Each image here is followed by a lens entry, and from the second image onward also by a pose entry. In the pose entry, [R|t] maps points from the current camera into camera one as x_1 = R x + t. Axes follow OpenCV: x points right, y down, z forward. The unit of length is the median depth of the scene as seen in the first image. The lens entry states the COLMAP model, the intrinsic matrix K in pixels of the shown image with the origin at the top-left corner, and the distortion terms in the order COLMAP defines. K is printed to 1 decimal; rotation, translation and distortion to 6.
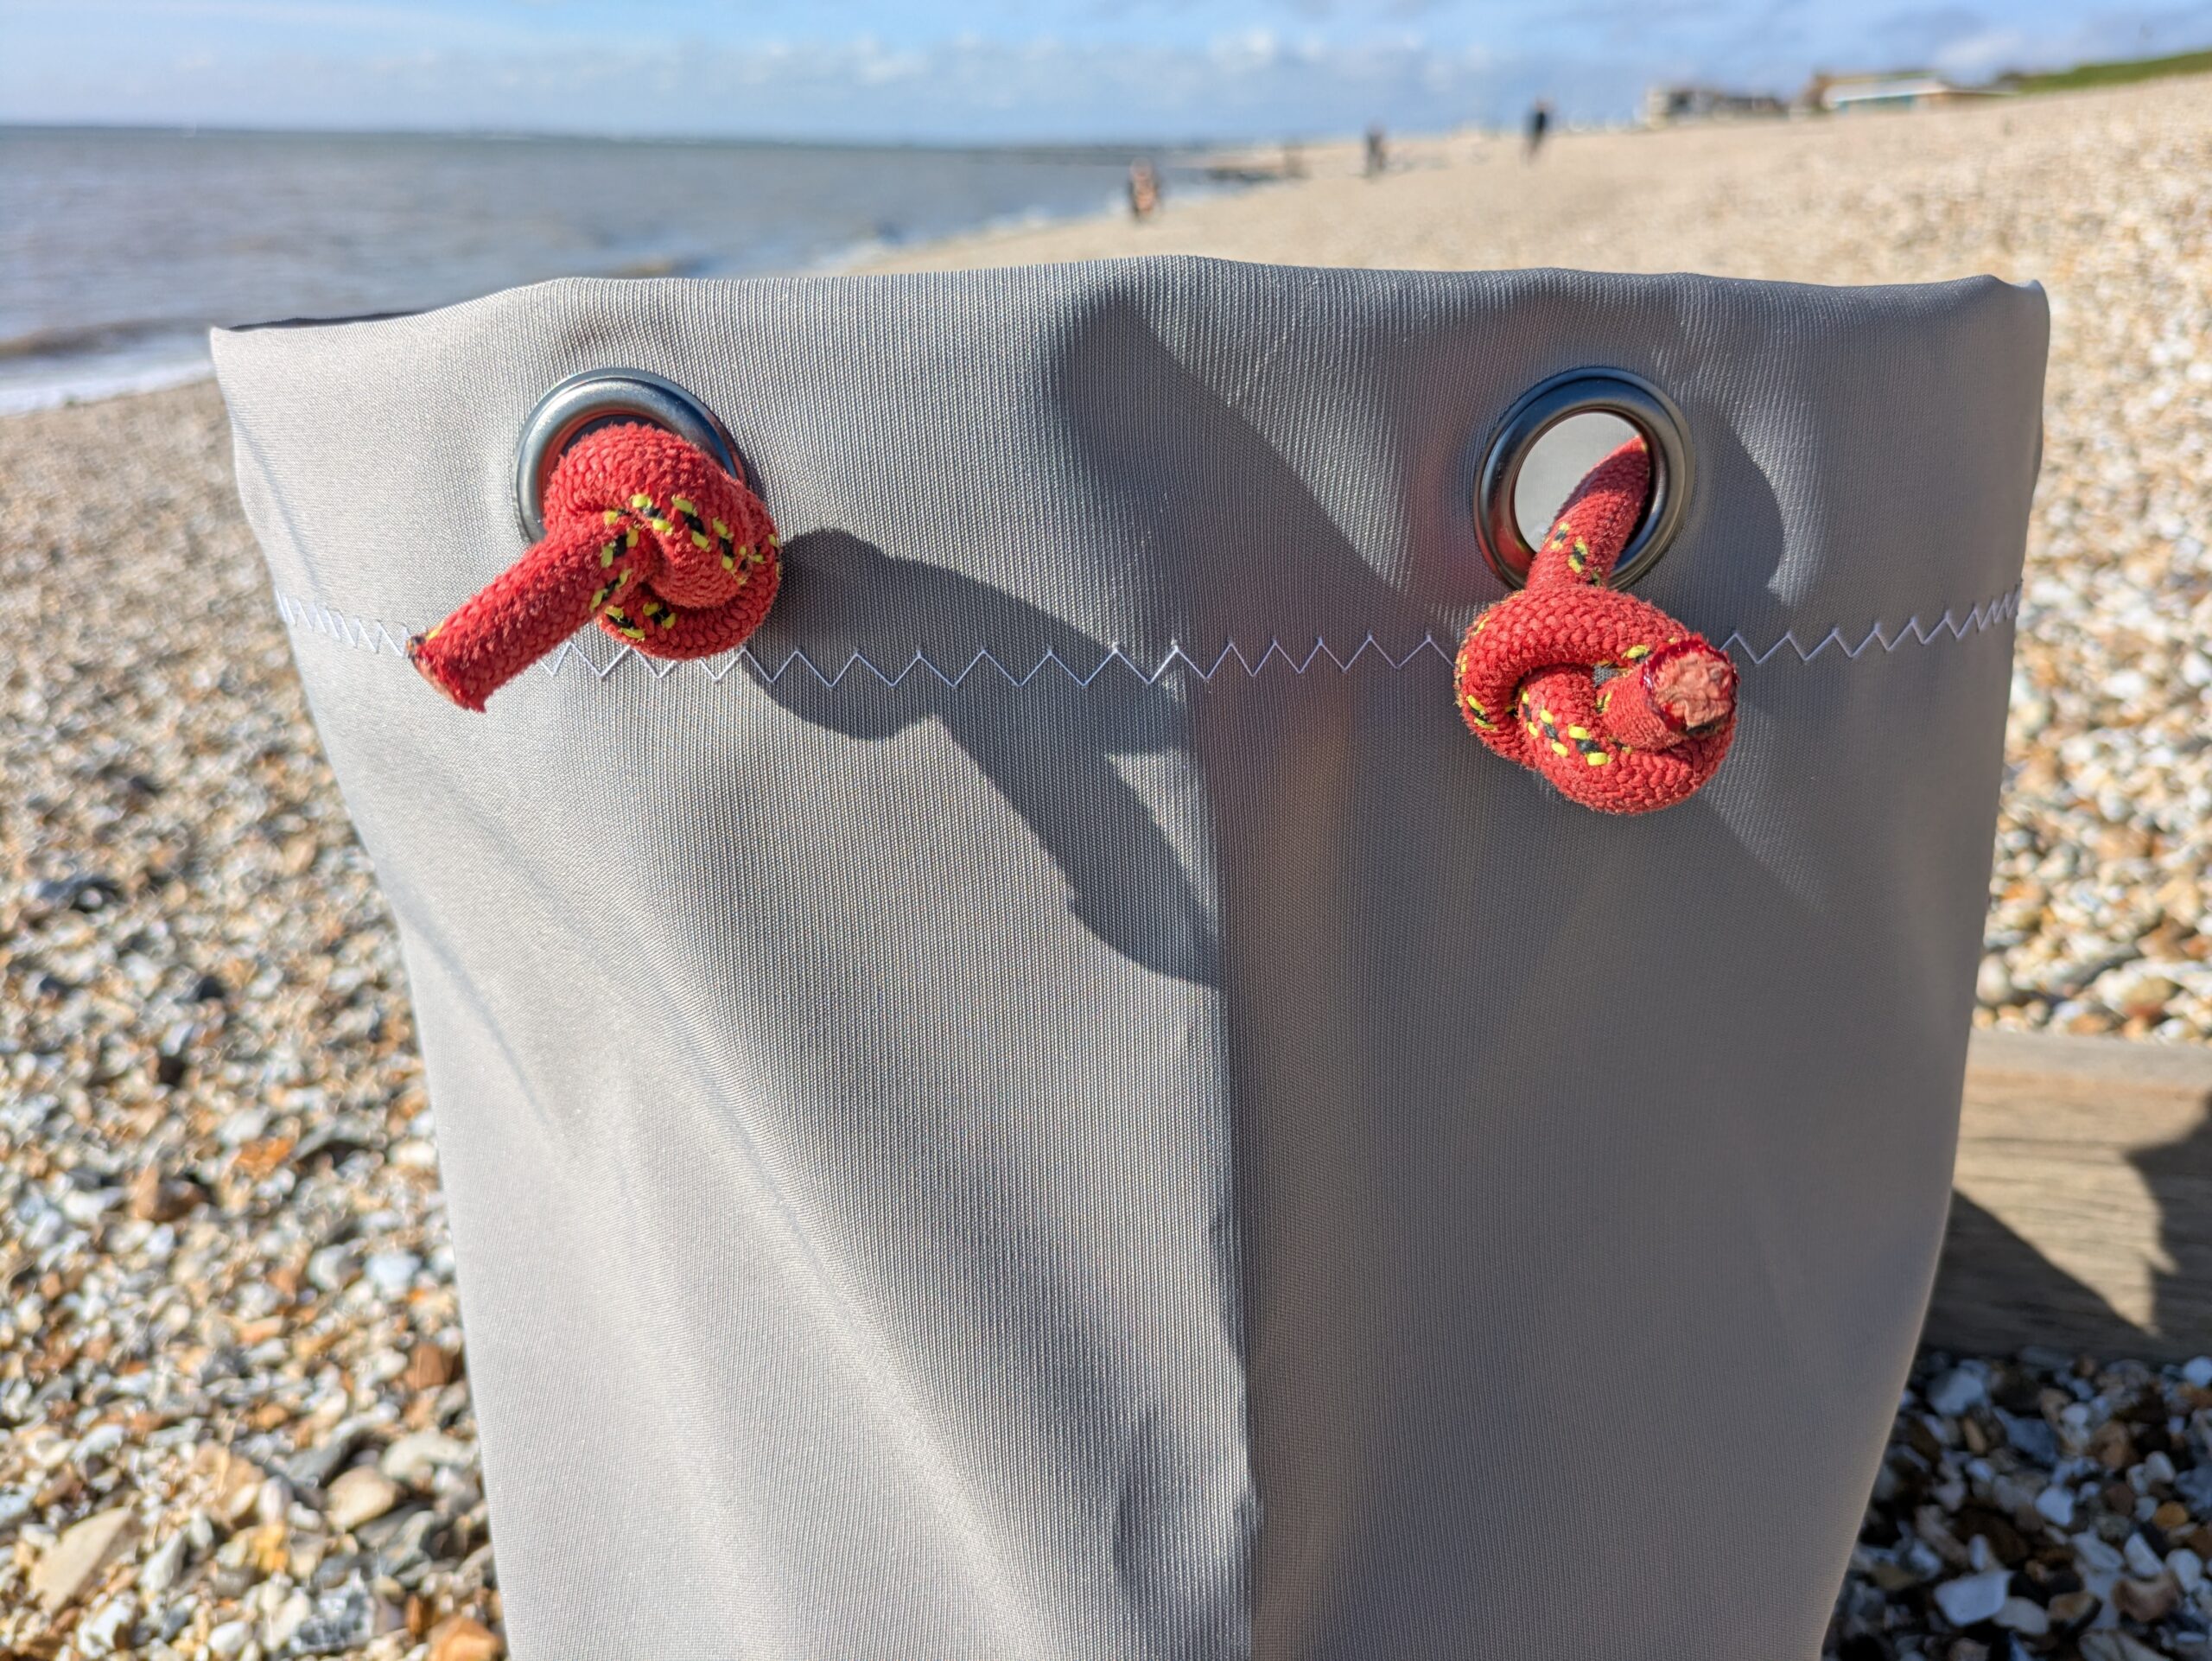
lens RADIAL K [[1711.5, 0, 1113.2], [0, 1711.5, 792.6], [0, 0, 1]] dist [-0.040153, 0.039170]
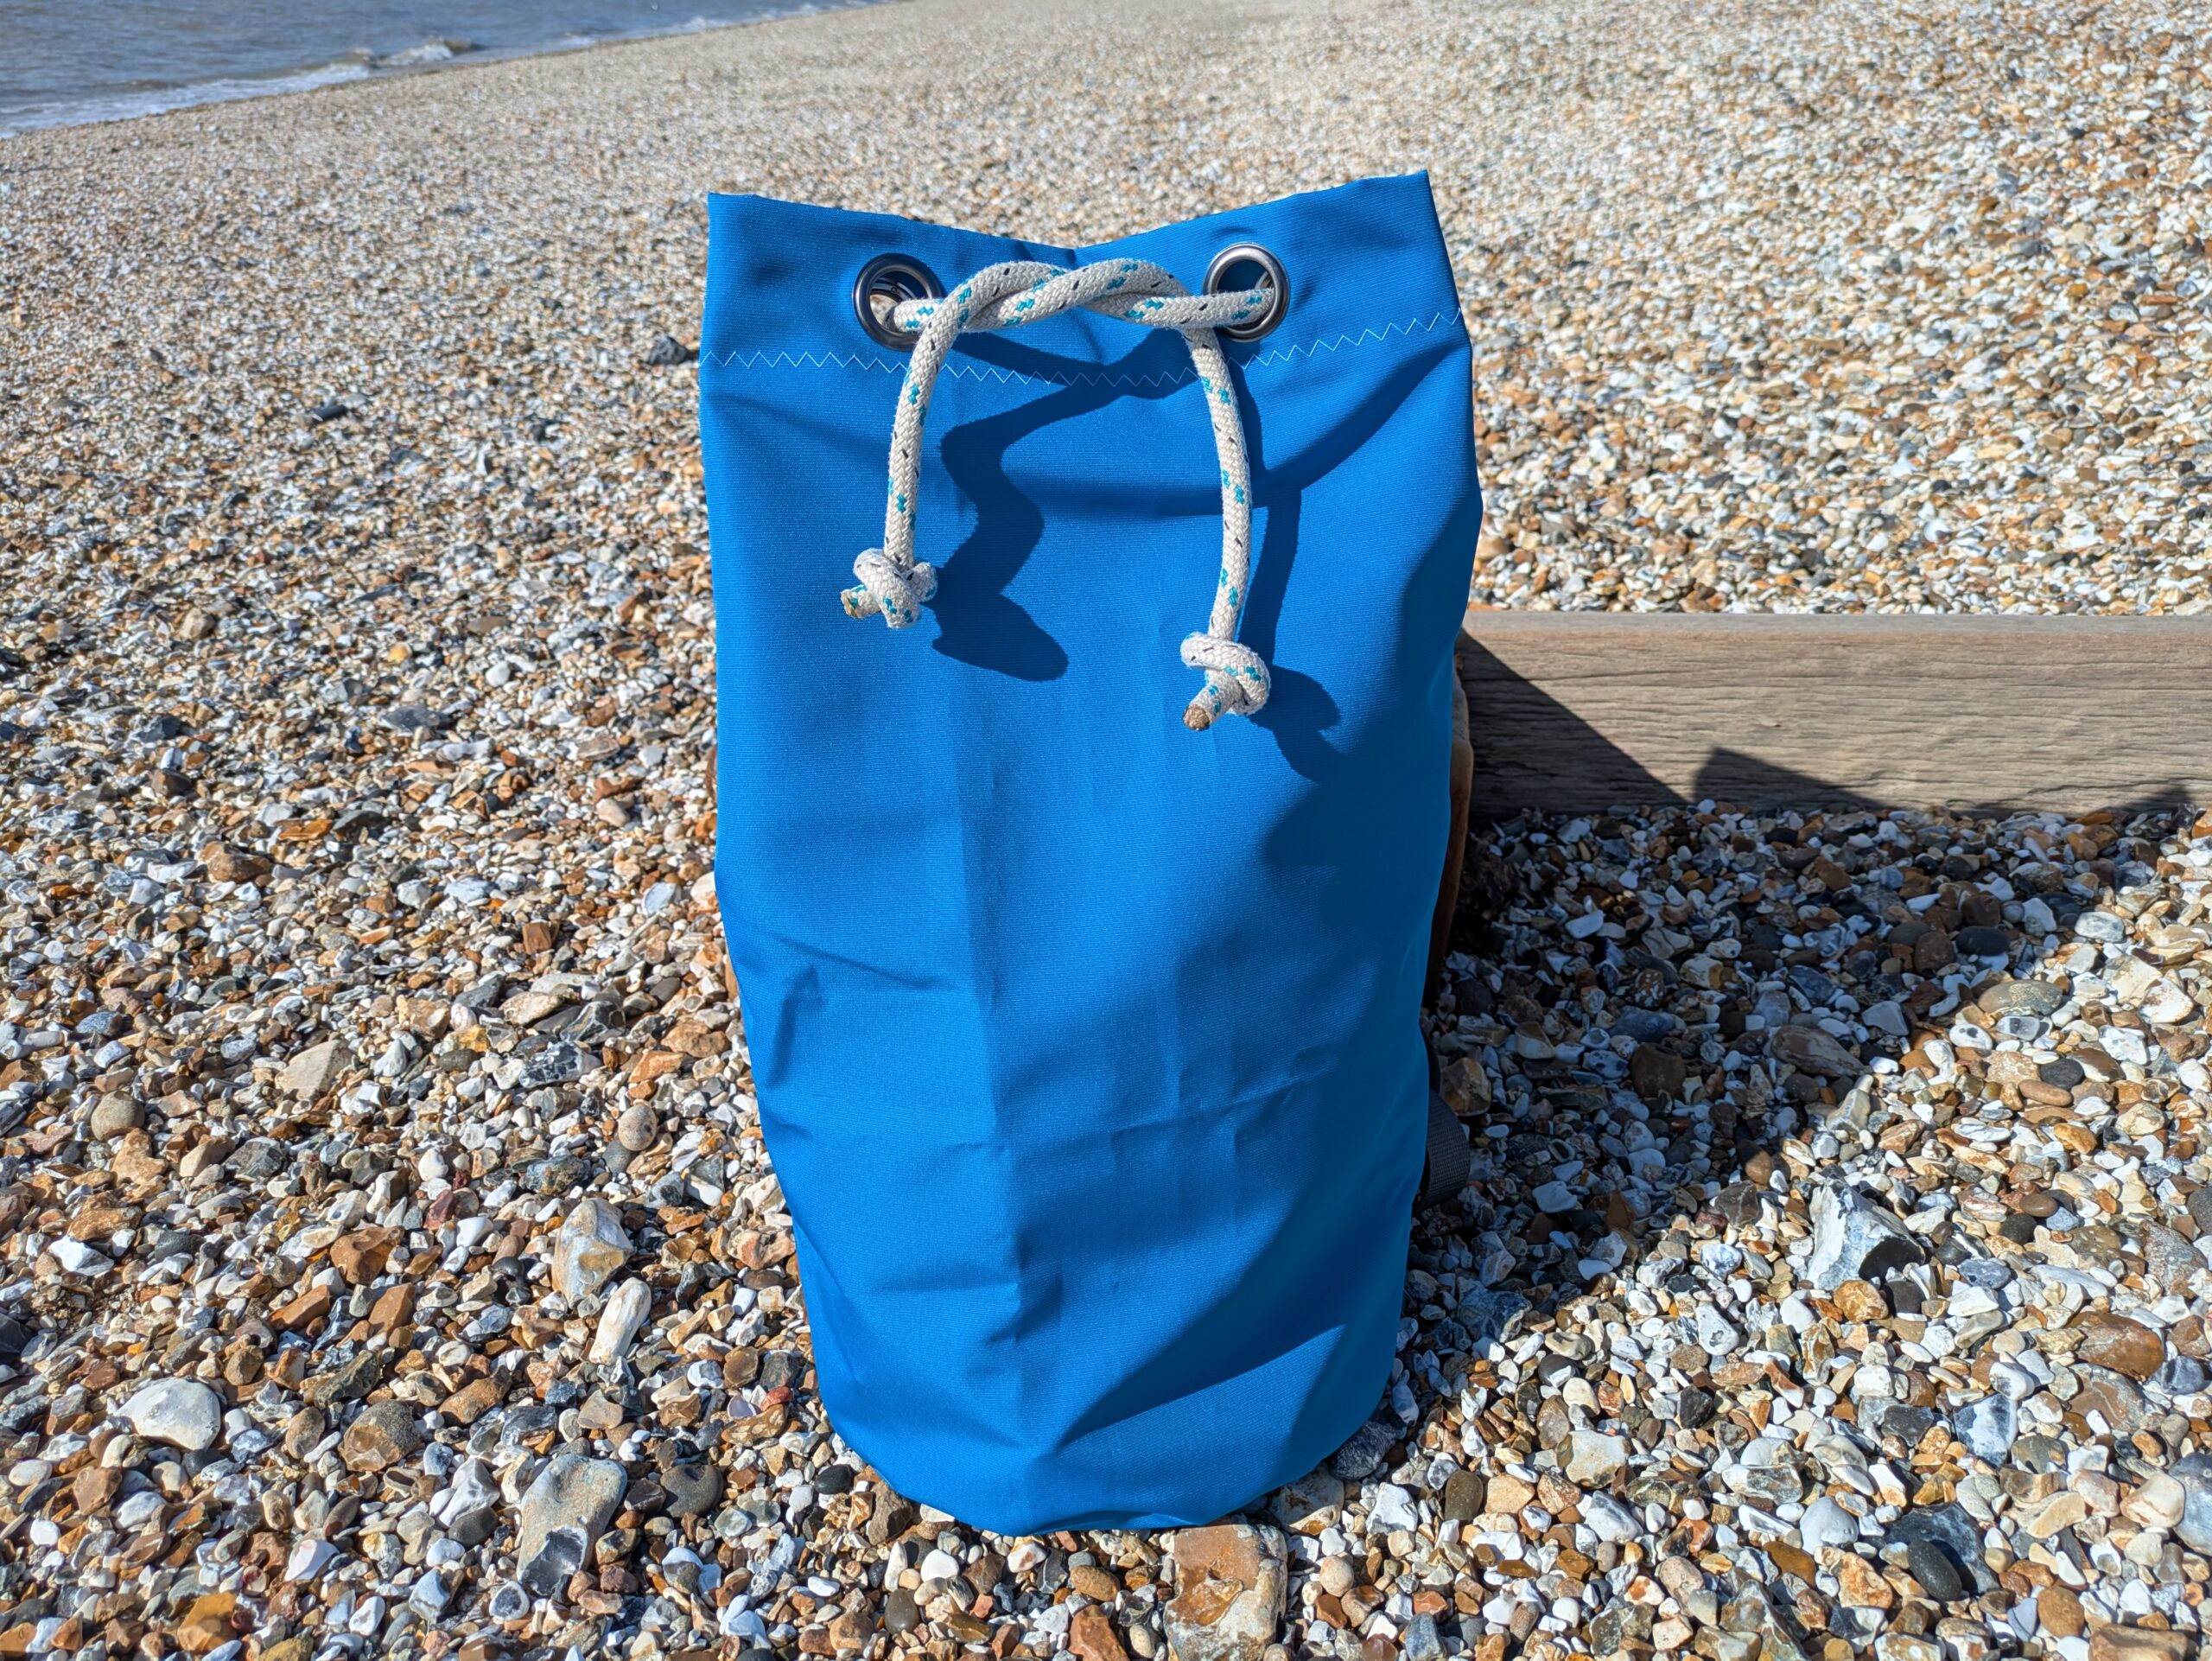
lens RADIAL K [[1685.2, 0, 1105.9], [0, 1685.2, 812.8], [0, 0, 1]] dist [0.059270, -0.086333]
pose [[0.976811, -0.056936, 0.206396, -0.203676], [0.035065, 0.993520, 0.108115, 0.095107], [-0.211214, -0.098371, 0.972477, -0.359475]]
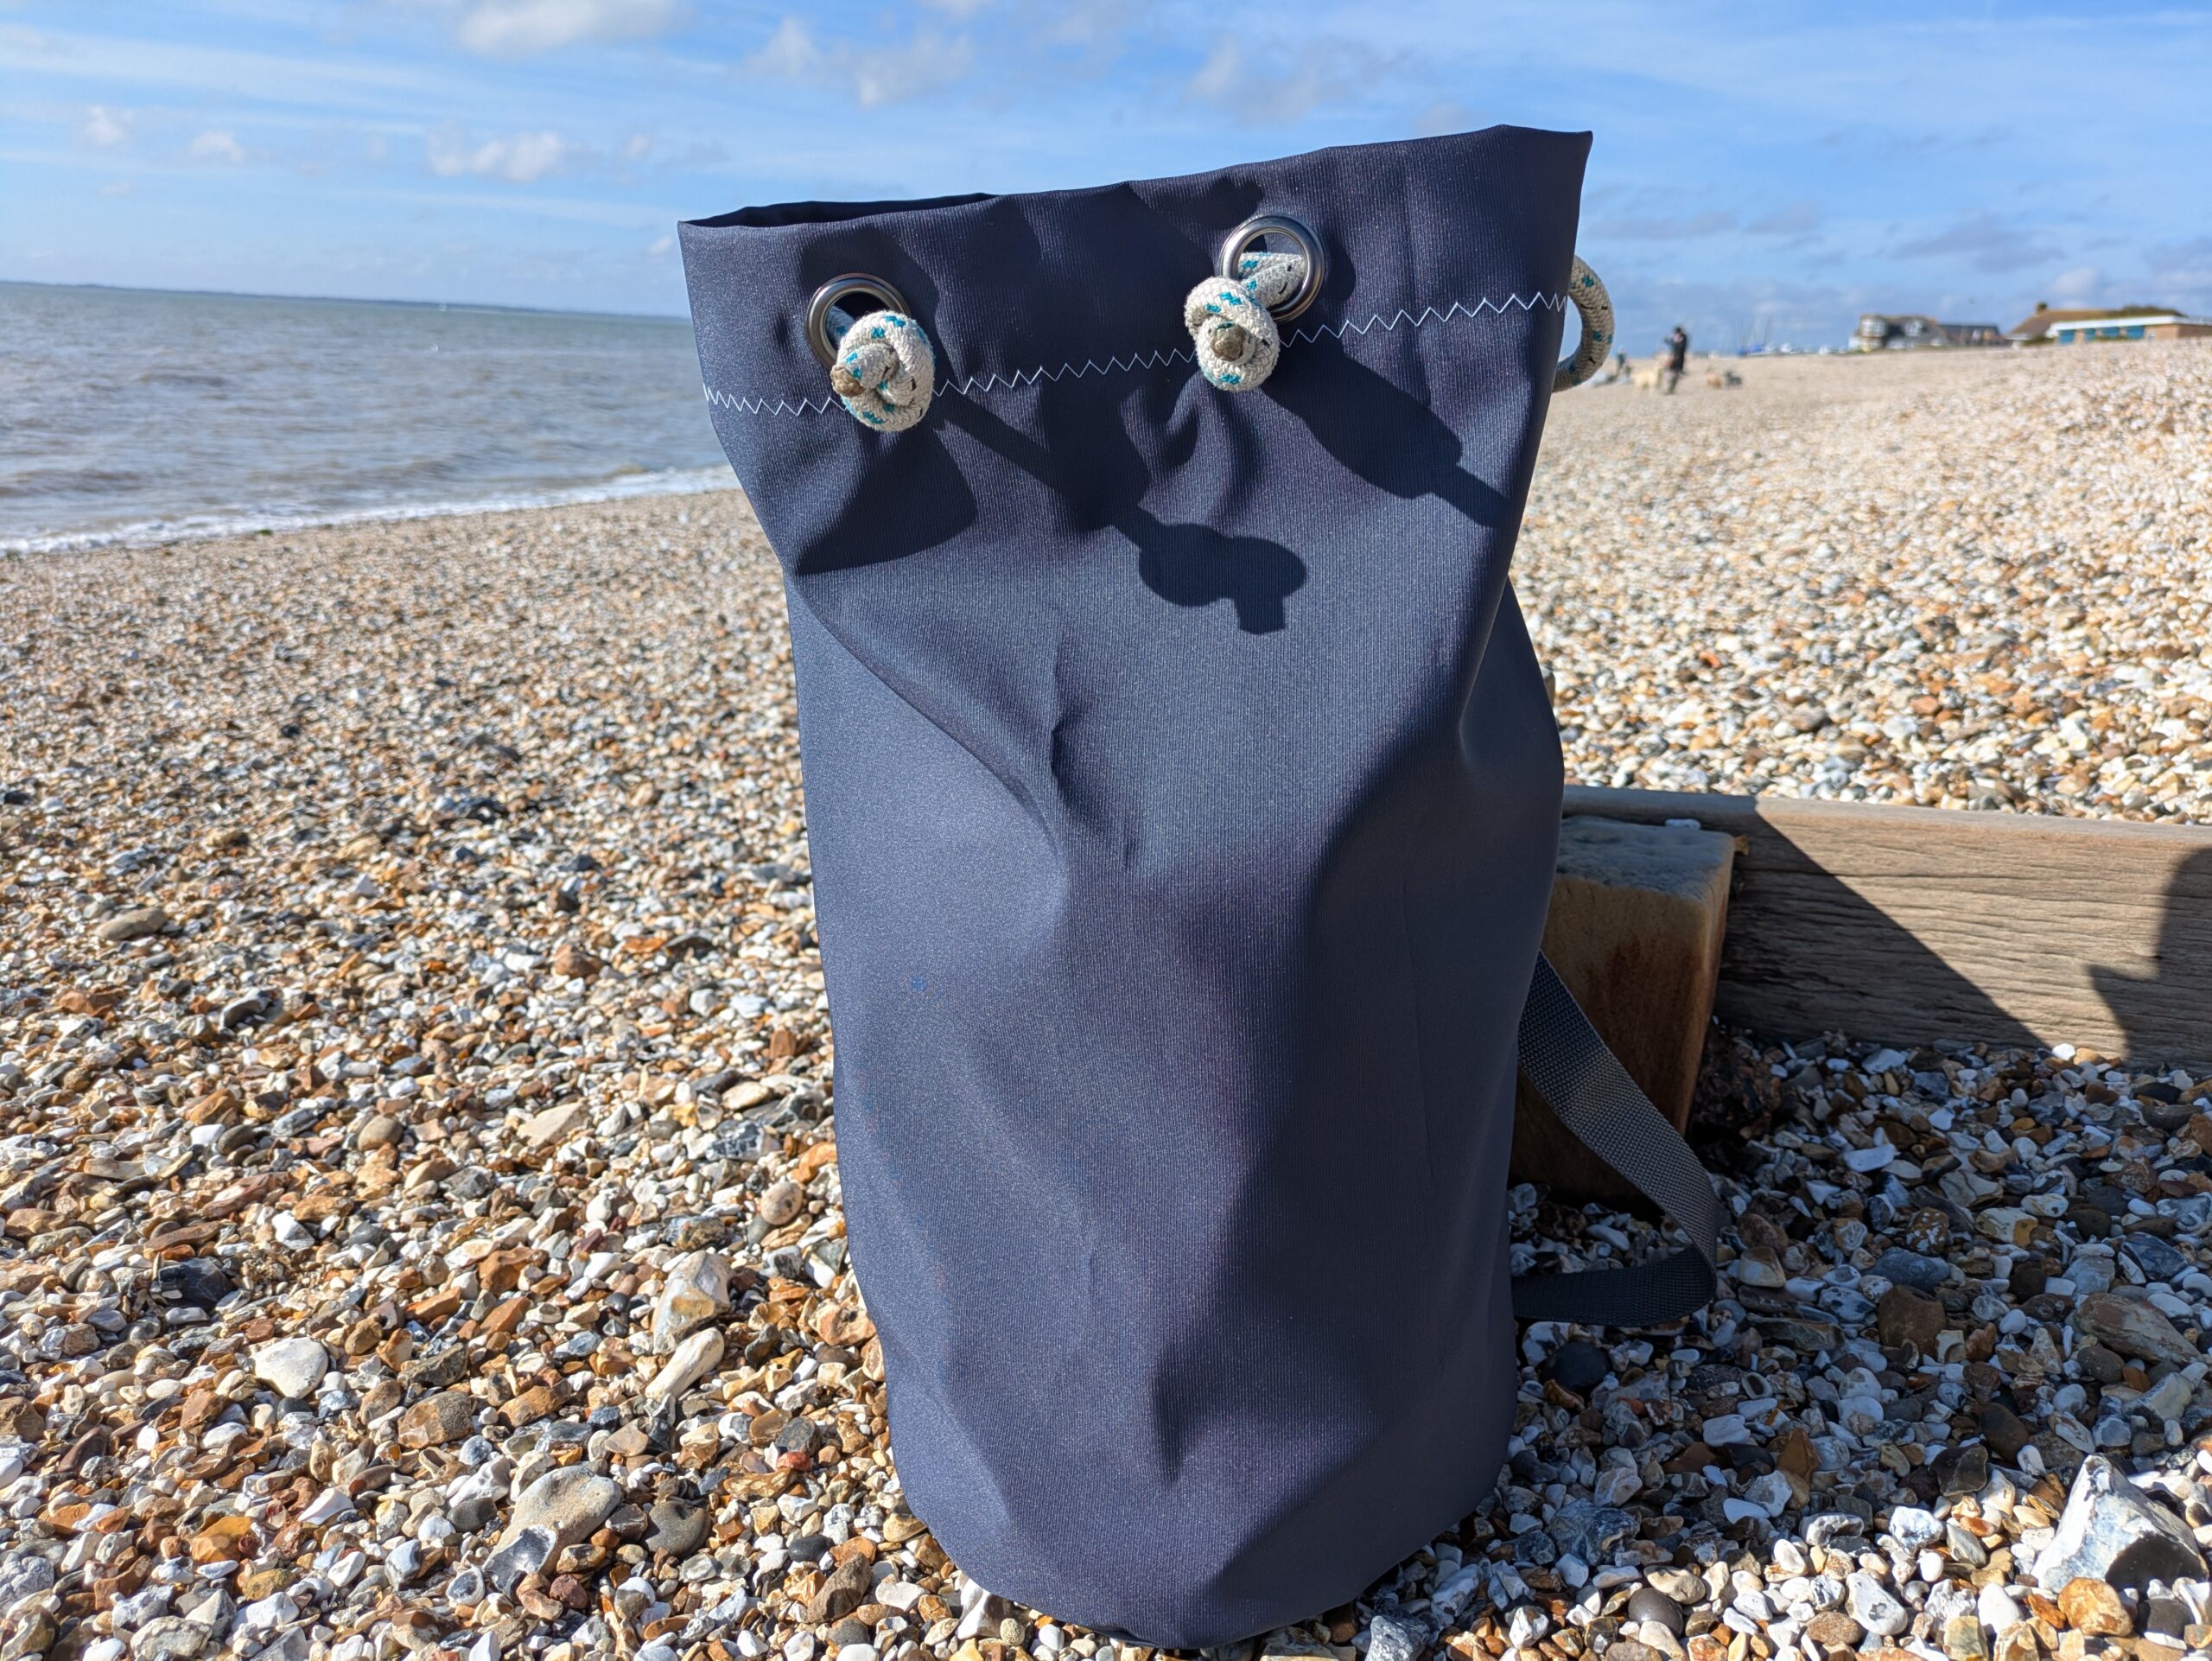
lens RADIAL K [[1691.1, 0, 1084.5], [0, 1691.1, 831.4], [0, 0, 1]] dist [0.054725, -0.082518]
pose [[0.990491, 0.069747, -0.118584, -0.001053], [-0.080481, 0.992839, -0.088280, 0.234852], [0.111578, 0.096985, 0.989012, -0.330970]]
